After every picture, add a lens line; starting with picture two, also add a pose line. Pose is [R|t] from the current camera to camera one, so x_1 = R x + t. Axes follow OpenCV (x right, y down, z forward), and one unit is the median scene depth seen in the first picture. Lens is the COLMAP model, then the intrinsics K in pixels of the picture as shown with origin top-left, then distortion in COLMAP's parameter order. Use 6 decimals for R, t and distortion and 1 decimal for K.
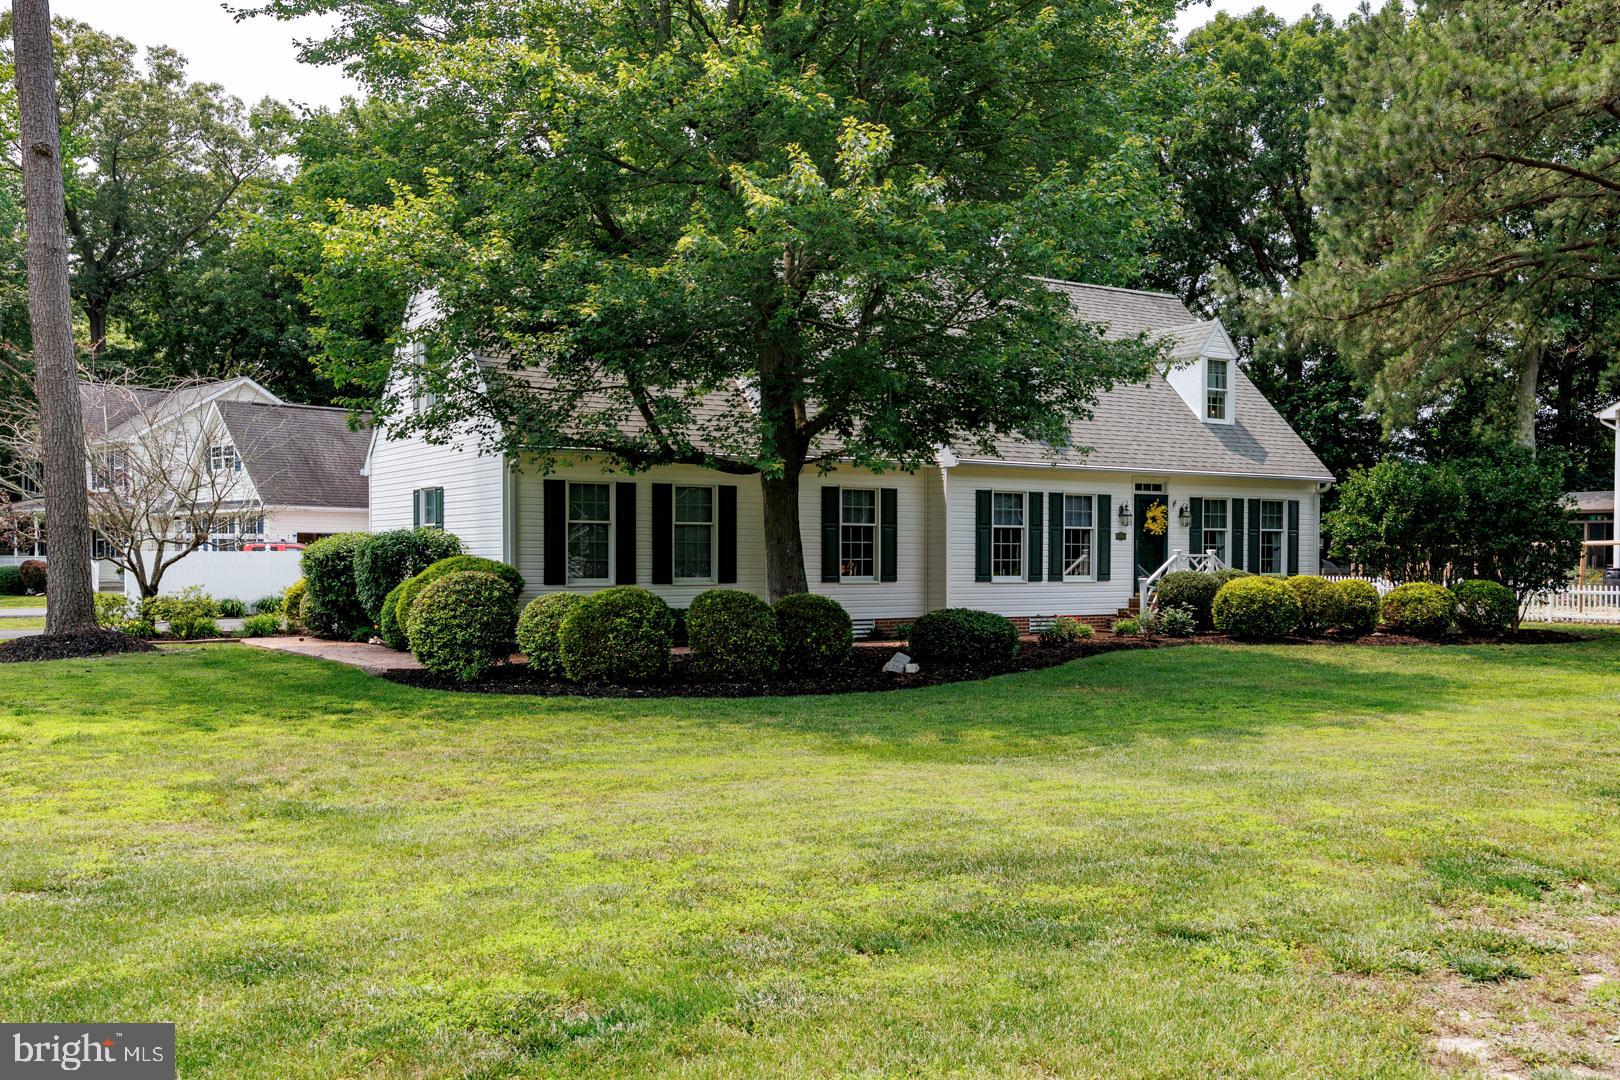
lens RADIAL K [[1832.9, 0, 813.0], [0, 1832.9, 546.0], [0, 0, 1]] dist [0.007561, 0.000000]
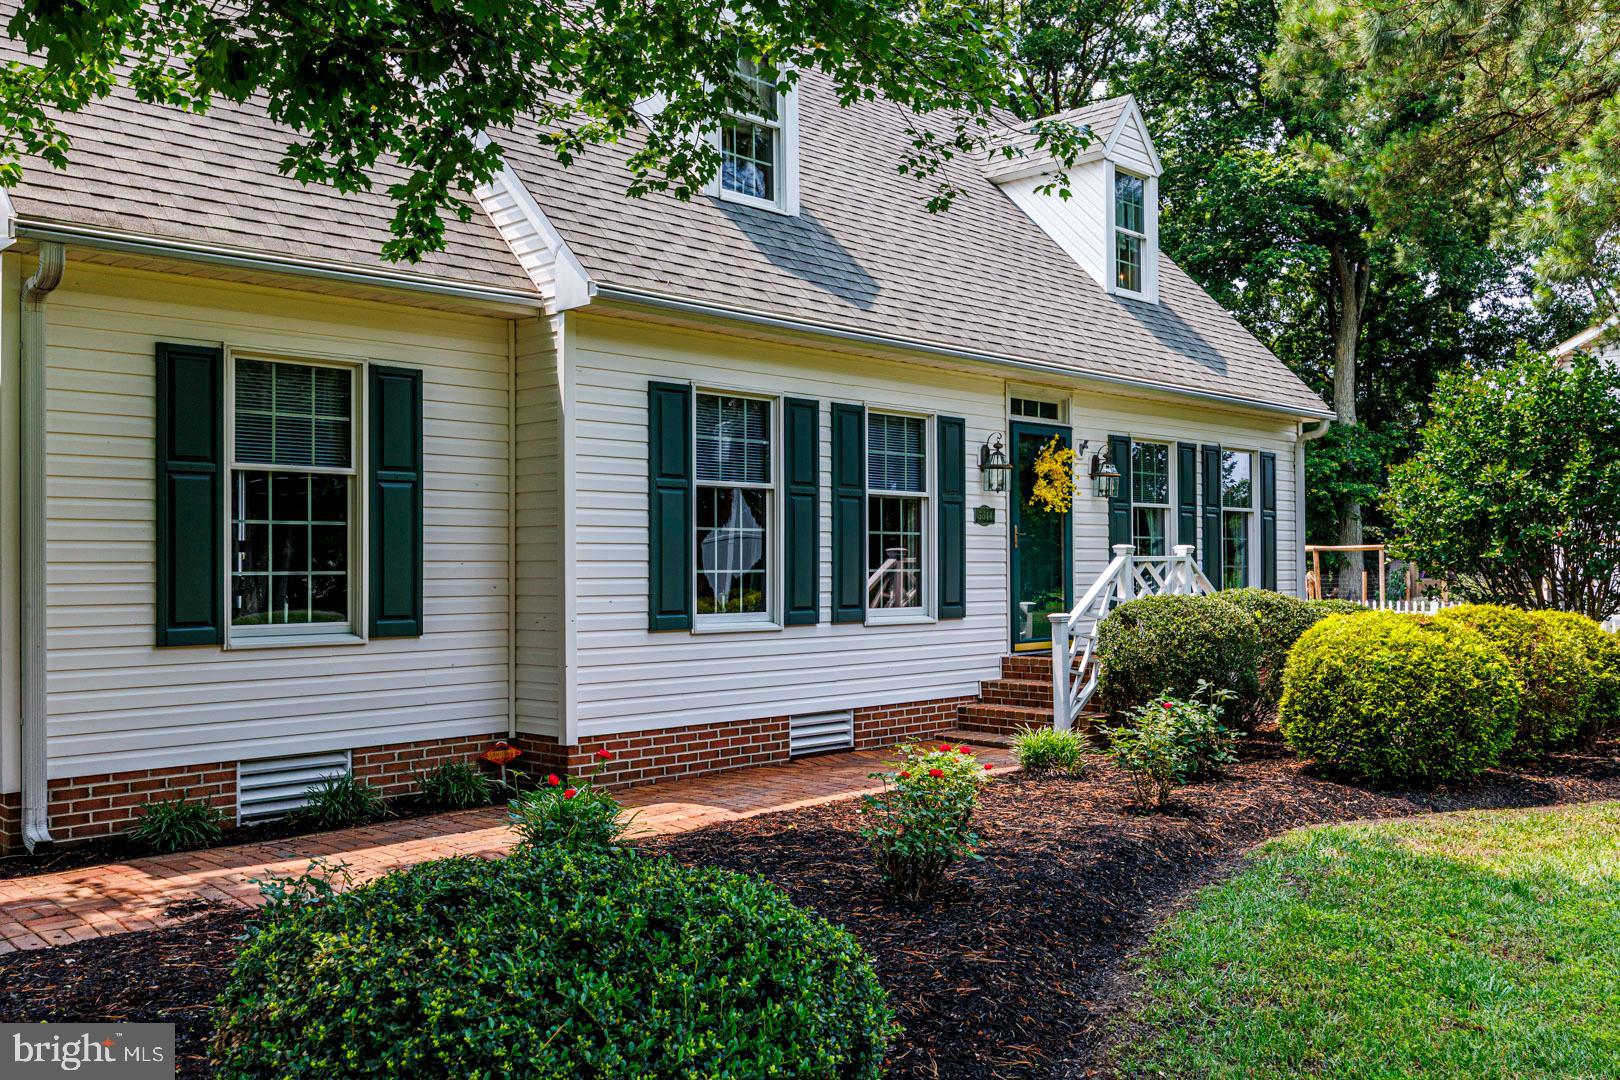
lens RADIAL K [[1507.3, 0, 803.2], [0, 1507.3, 541.4], [0, 0, 1]] dist [-0.006253, 0.000000]
pose [[0.983671, -0.004158, 0.179930, 0.061567], [0.006471, 0.999904, -0.012269, 0.005023], [-0.179861, 0.013233, 0.983603, 0.661894]]
